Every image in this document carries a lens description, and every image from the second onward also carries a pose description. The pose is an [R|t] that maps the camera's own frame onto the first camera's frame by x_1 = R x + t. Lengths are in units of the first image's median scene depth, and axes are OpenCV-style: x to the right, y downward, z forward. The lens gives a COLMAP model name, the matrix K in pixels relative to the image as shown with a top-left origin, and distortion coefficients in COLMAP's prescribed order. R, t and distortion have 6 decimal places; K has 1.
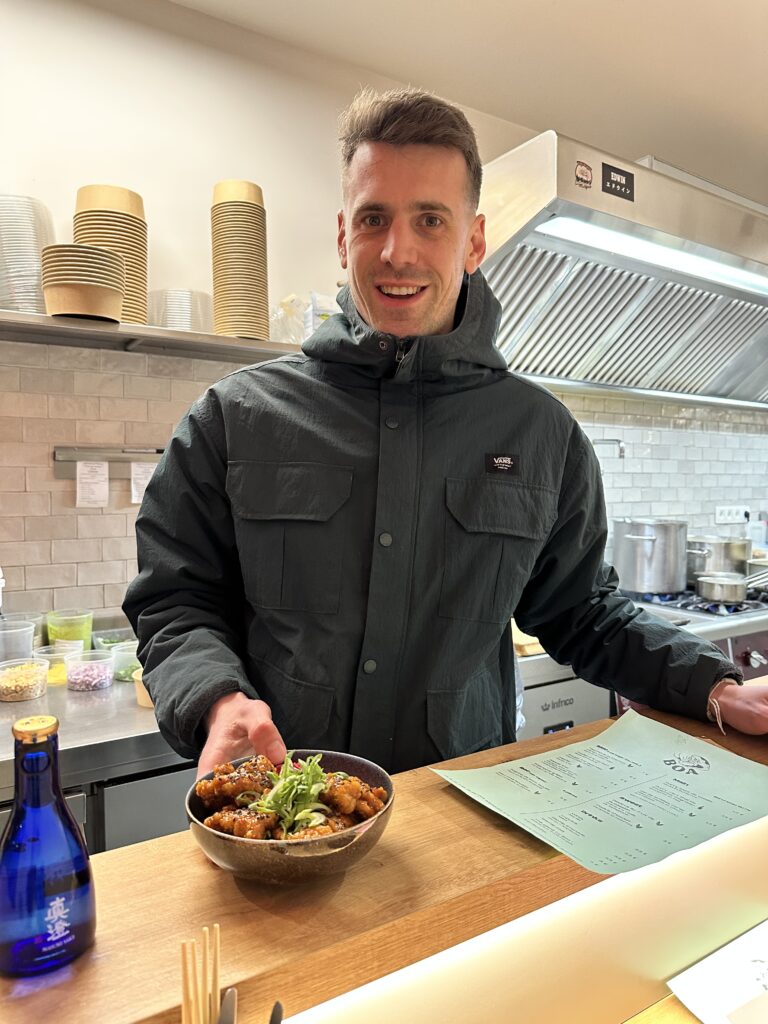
lens RADIAL K [[721.1, 0, 383.3], [0, 721.1, 507.0], [0, 0, 1]] dist [-0.011918, -0.017631]
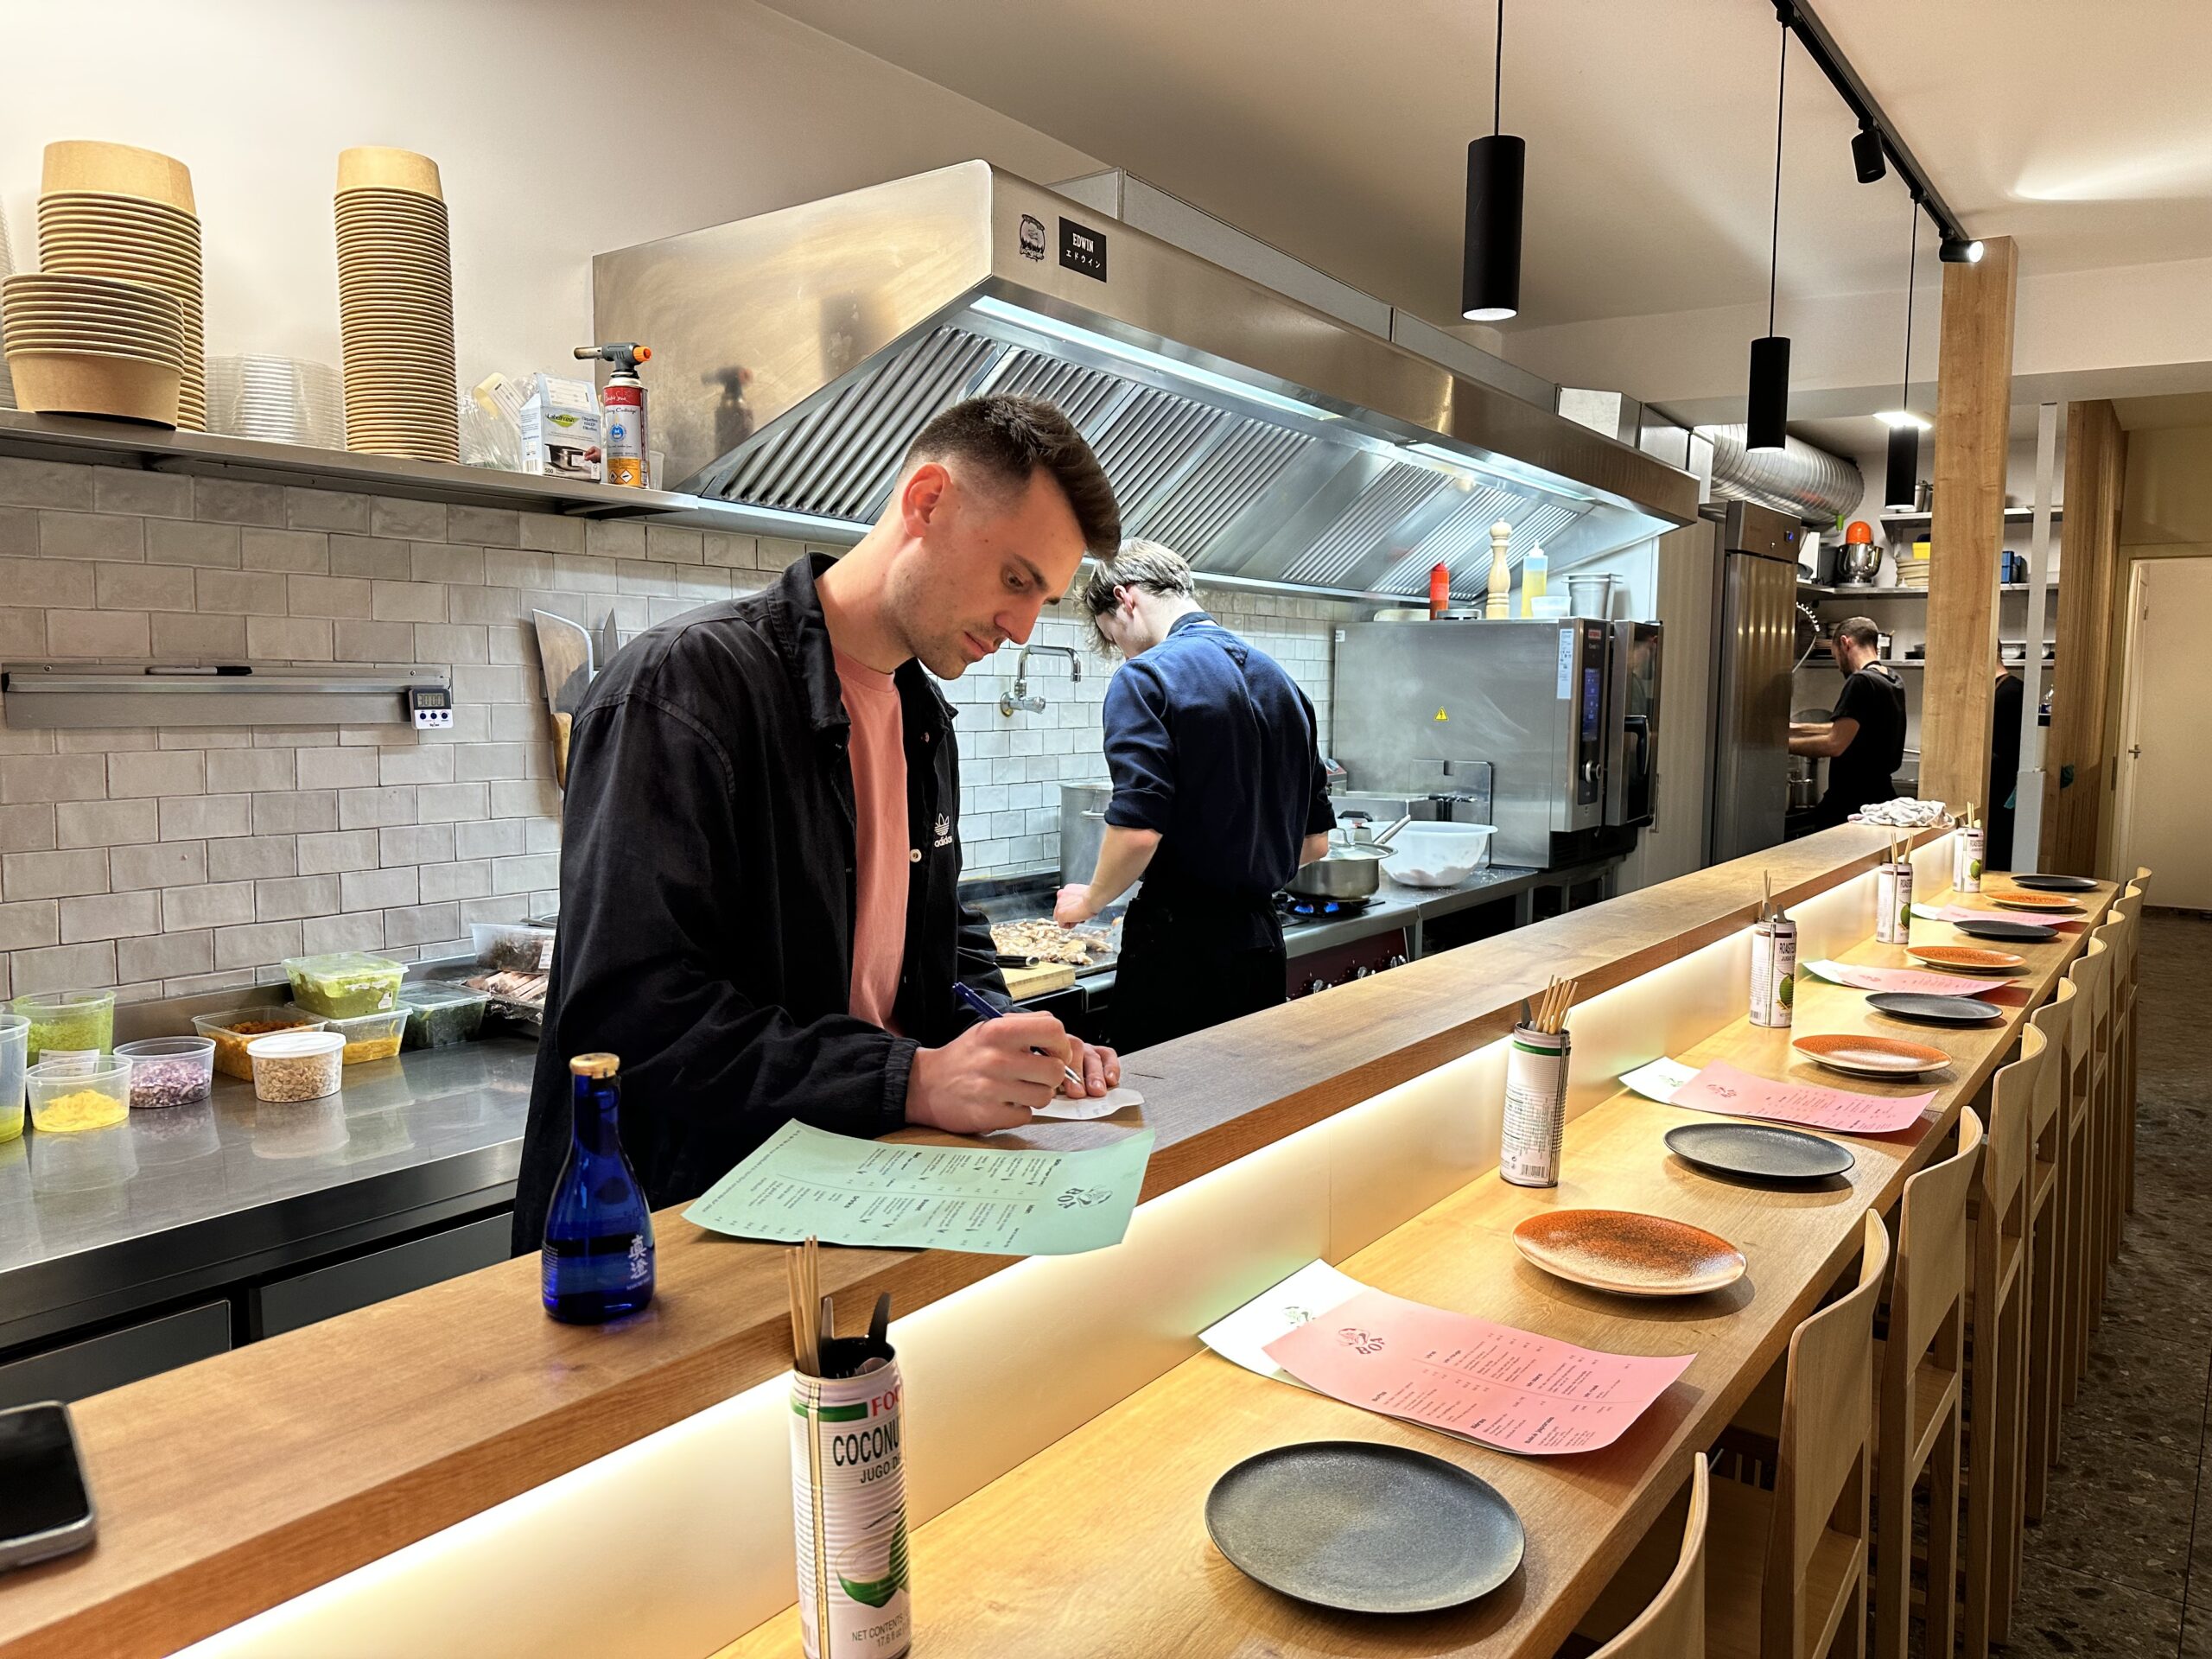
lens RADIAL K [[1557.7, 0, 1104.7], [0, 1557.7, 833.9], [0, 0, 1]] dist [-0.011918, -0.017631]
pose [[0.932860, -0.031399, 0.358868, -0.139773], [0.010065, 0.998077, 0.061163, -0.025409], [-0.360098, -0.053444, 0.931382, -0.262124]]
